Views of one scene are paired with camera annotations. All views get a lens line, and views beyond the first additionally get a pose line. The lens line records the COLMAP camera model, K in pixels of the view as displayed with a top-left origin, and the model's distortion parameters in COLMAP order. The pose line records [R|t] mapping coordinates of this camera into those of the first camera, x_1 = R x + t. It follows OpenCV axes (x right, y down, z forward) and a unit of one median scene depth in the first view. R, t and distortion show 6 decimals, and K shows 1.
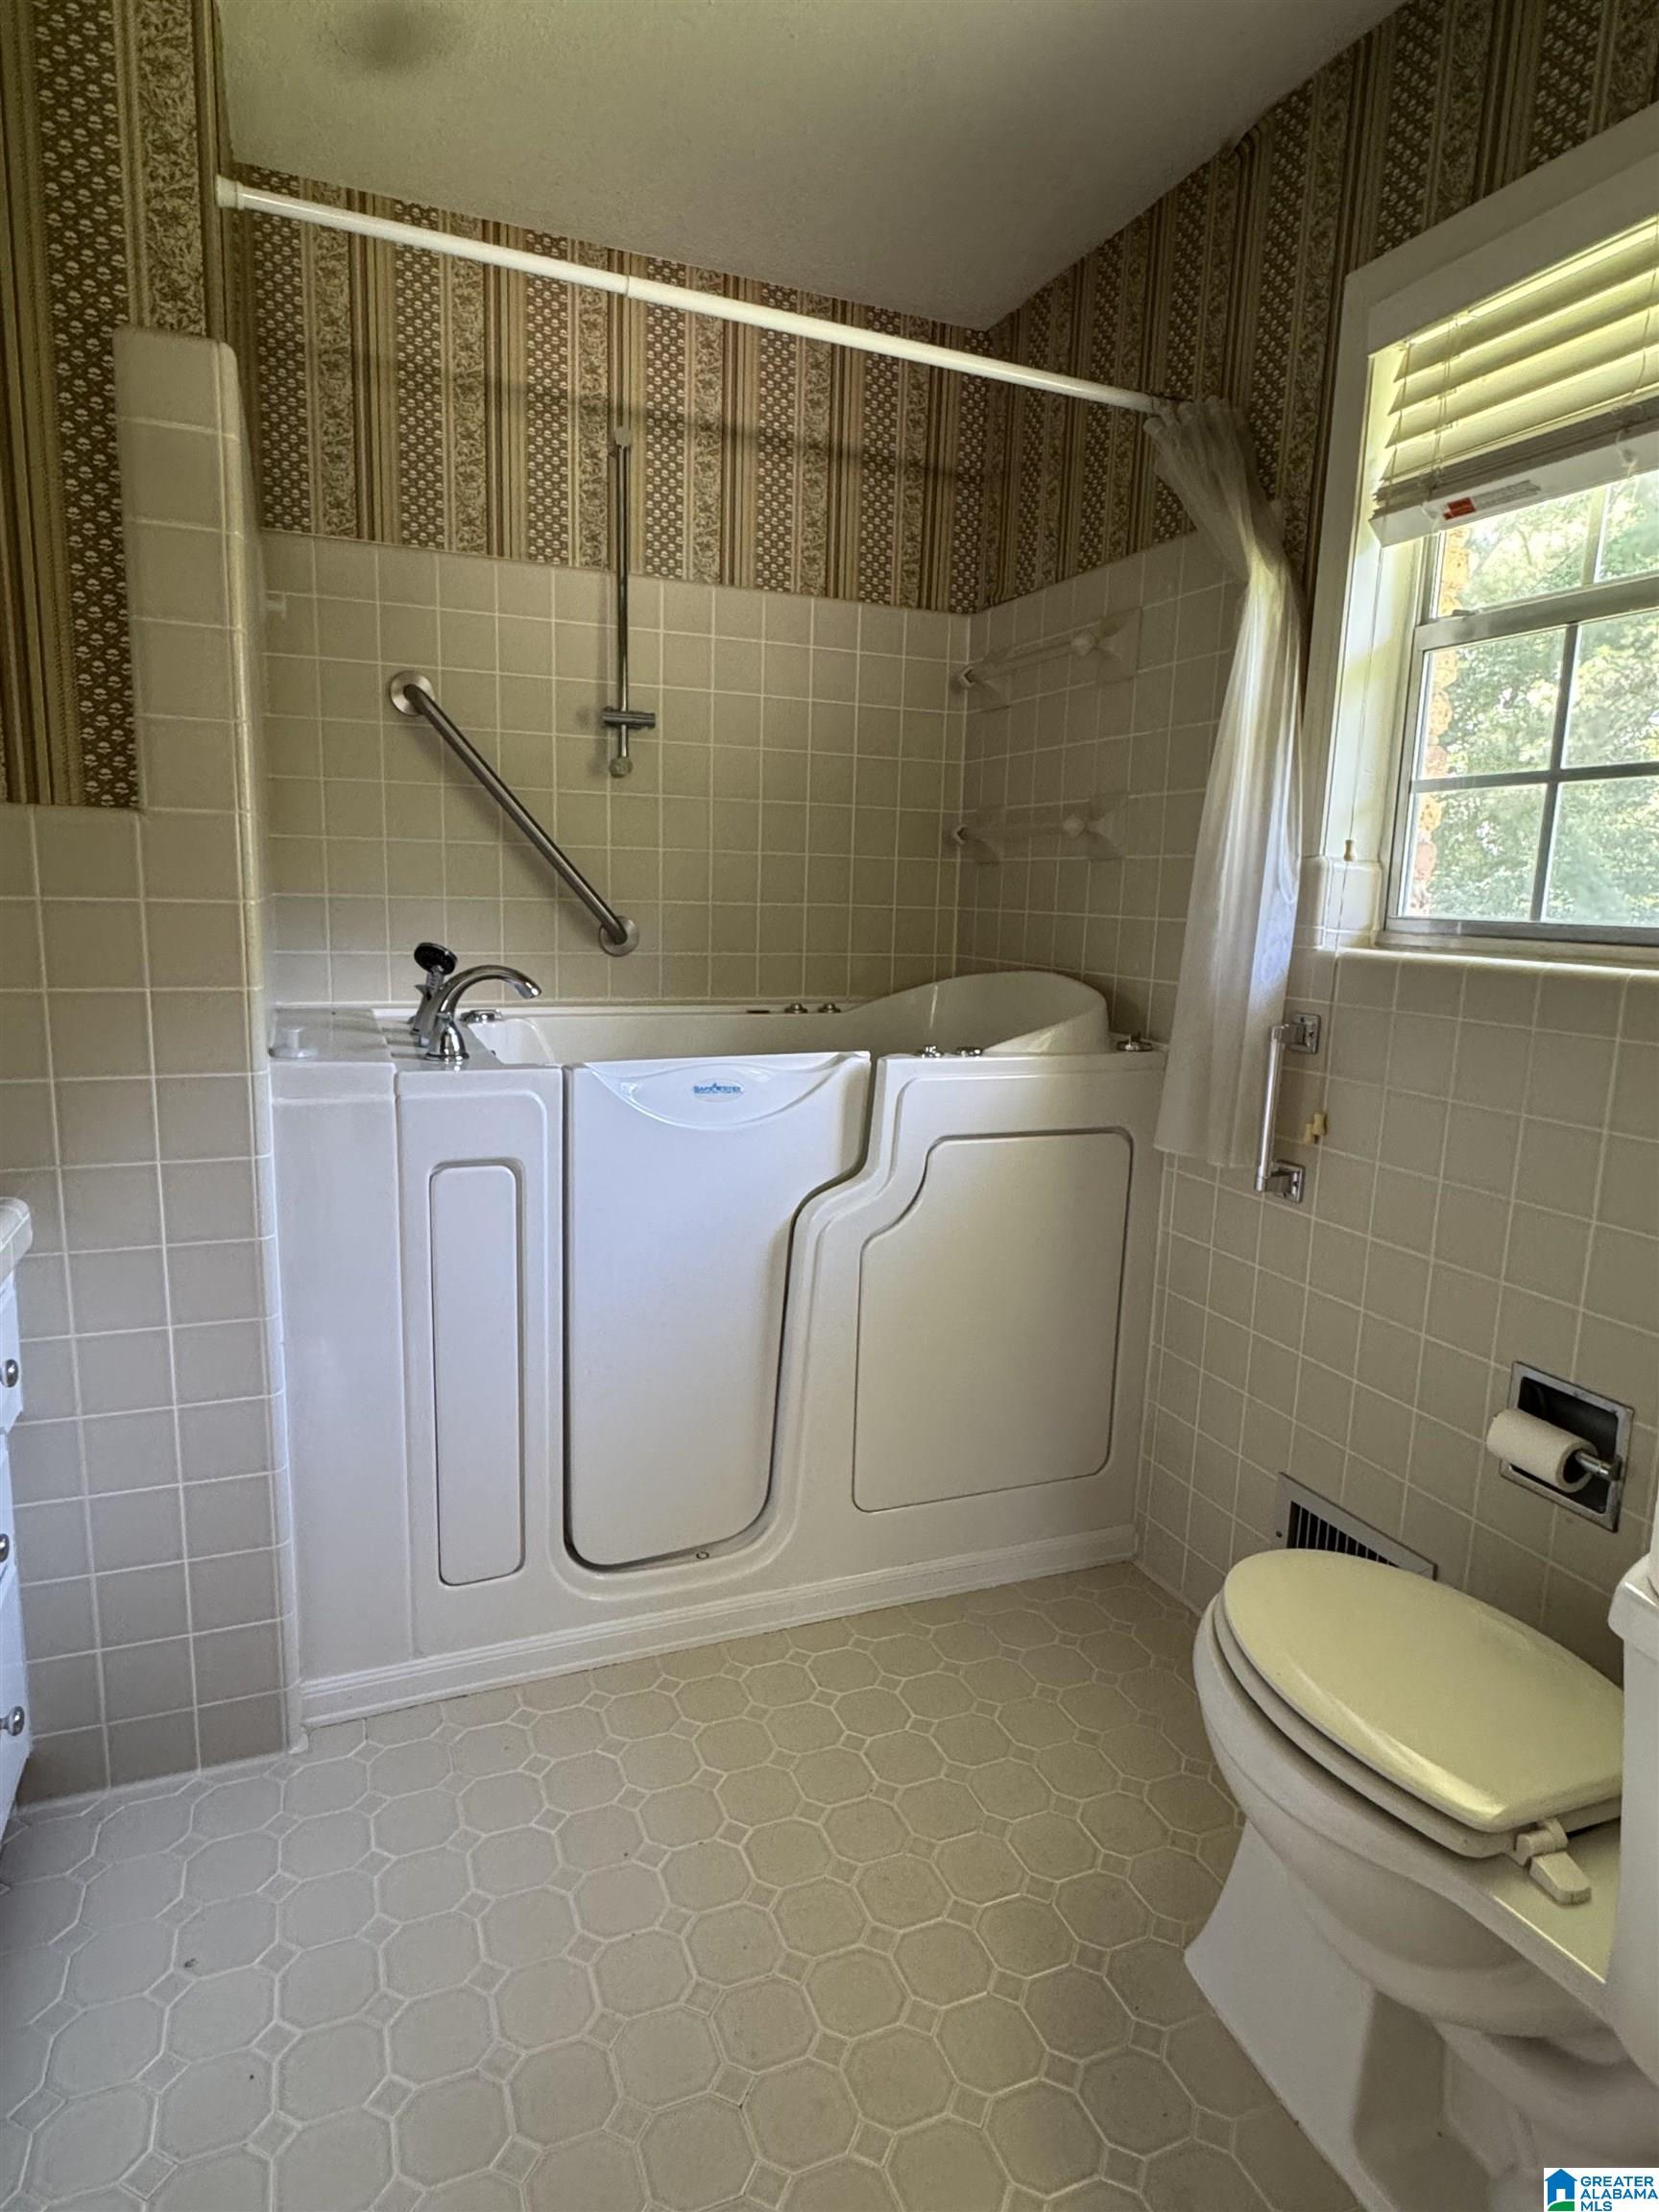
lens RADIAL K [[1248.8, 0, 830.3], [0, 1248.8, 1102.4], [0, 0, 1]] dist [-0.004992, 0.000702]
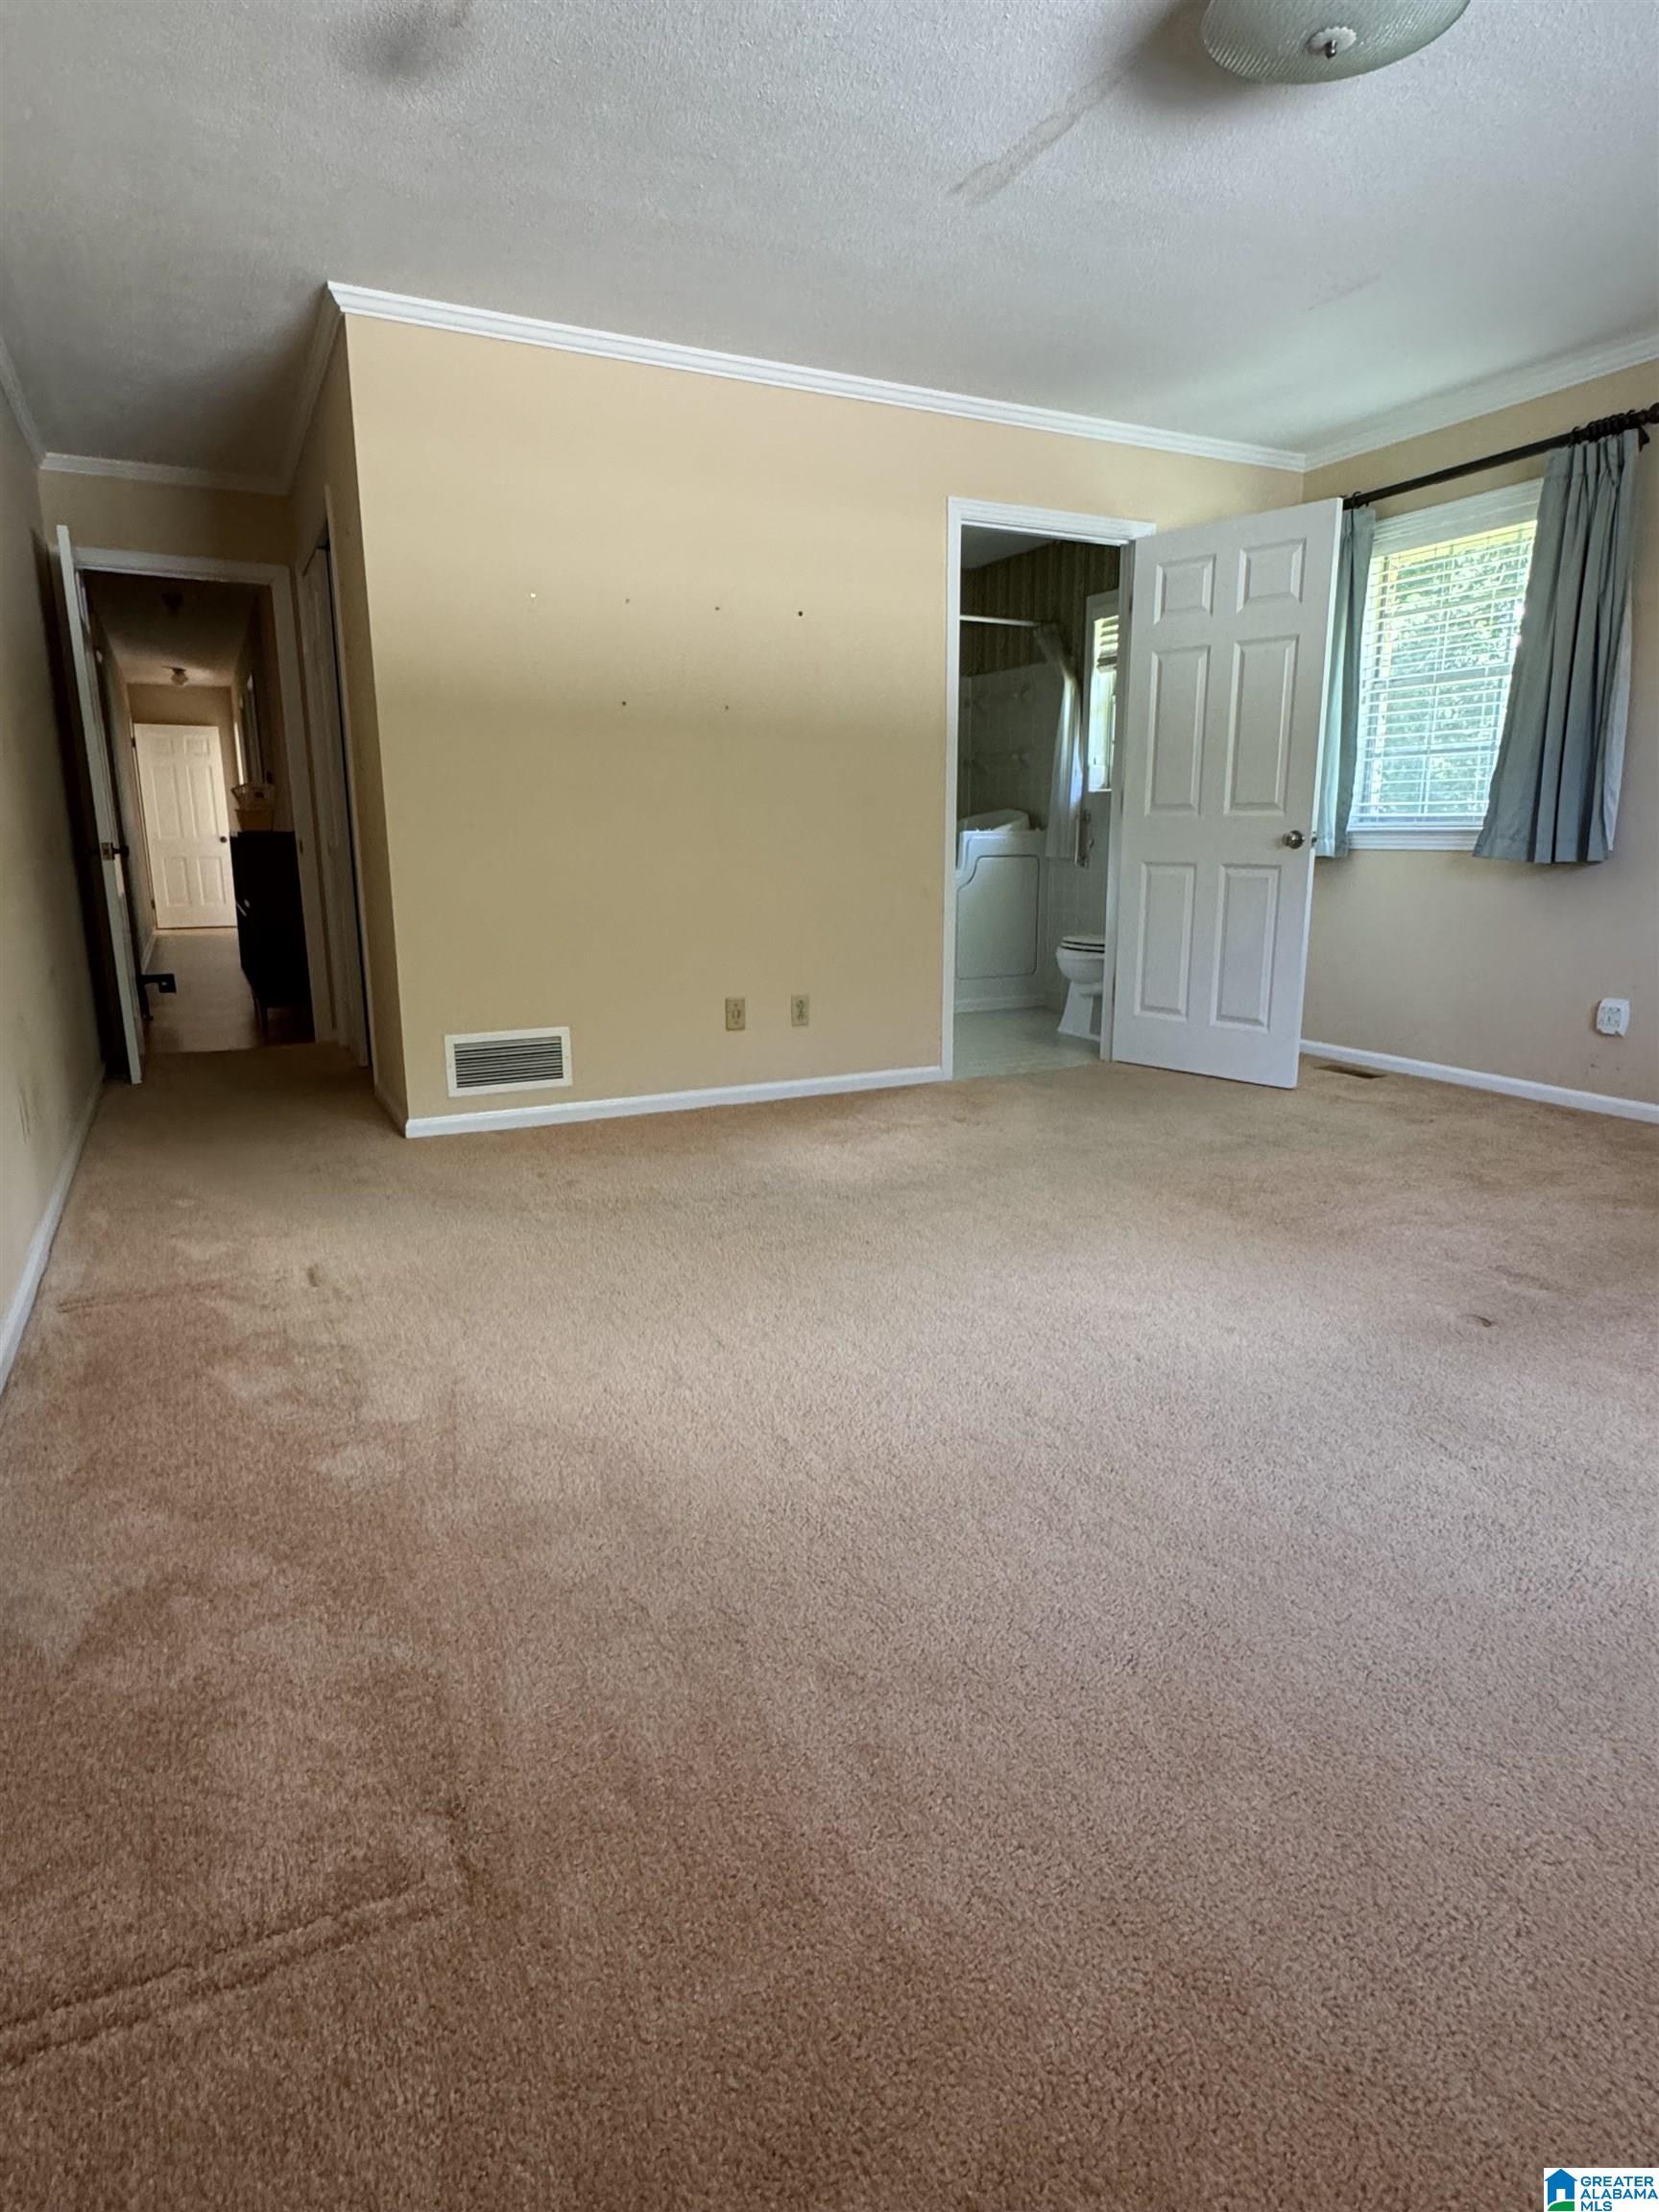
lens RADIAL K [[1248.8, 0, 830.3], [0, 1248.8, 1102.4], [0, 0, 1]] dist [-0.004992, 0.000702]
pose [[0.997017, -0.052558, 0.056525, -0.533621], [0.049801, 0.997550, 0.049129, 0.505729], [-0.058968, -0.046167, 0.997192, -2.315919]]
